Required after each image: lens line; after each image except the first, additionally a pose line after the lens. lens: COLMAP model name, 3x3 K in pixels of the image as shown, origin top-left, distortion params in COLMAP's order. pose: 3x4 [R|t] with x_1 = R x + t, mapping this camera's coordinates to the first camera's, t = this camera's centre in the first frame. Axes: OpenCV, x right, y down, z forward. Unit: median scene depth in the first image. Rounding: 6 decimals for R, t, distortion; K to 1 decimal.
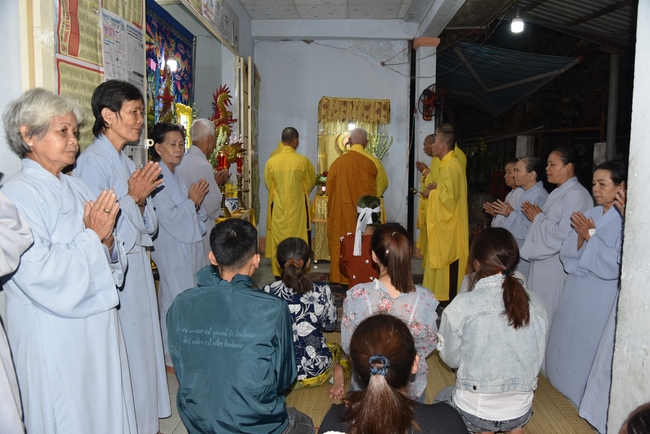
lens RADIAL K [[515.6, 0, 322.6], [0, 515.6, 214.5], [0, 0, 1]] dist [-0.046733, 0.005871]
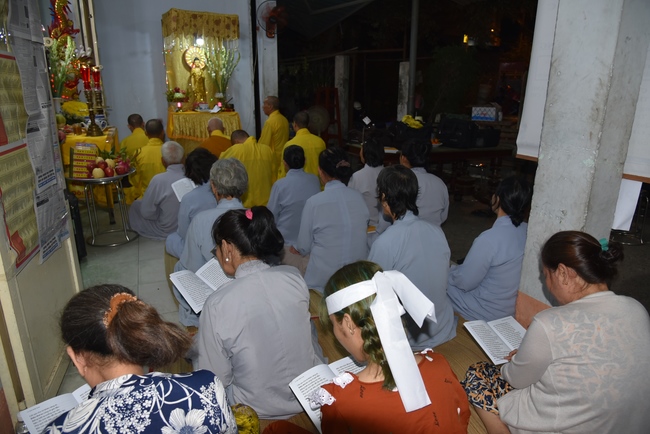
lens RADIAL K [[441.8, 0, 326.2], [0, 441.8, 222.9], [0, 0, 1]] dist [-0.050071, 0.015403]
pose [[0.912237, -0.125069, 0.390104, -0.100595], [0.043785, 0.976569, 0.210704, 0.008475], [-0.407316, -0.175131, 0.896338, 0.062301]]
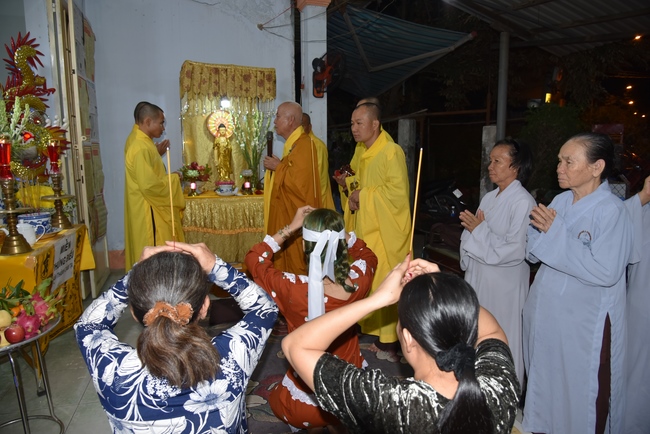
lens RADIAL K [[441.8, 0, 325.5], [0, 441.8, 216.5], [0, 0, 1]] dist [-0.050071, 0.015403]
pose [[0.954235, -0.058989, 0.293184, -0.004197], [0.044833, 0.997492, 0.054778, -0.031996], [-0.295680, -0.039127, 0.954486, 0.326132]]
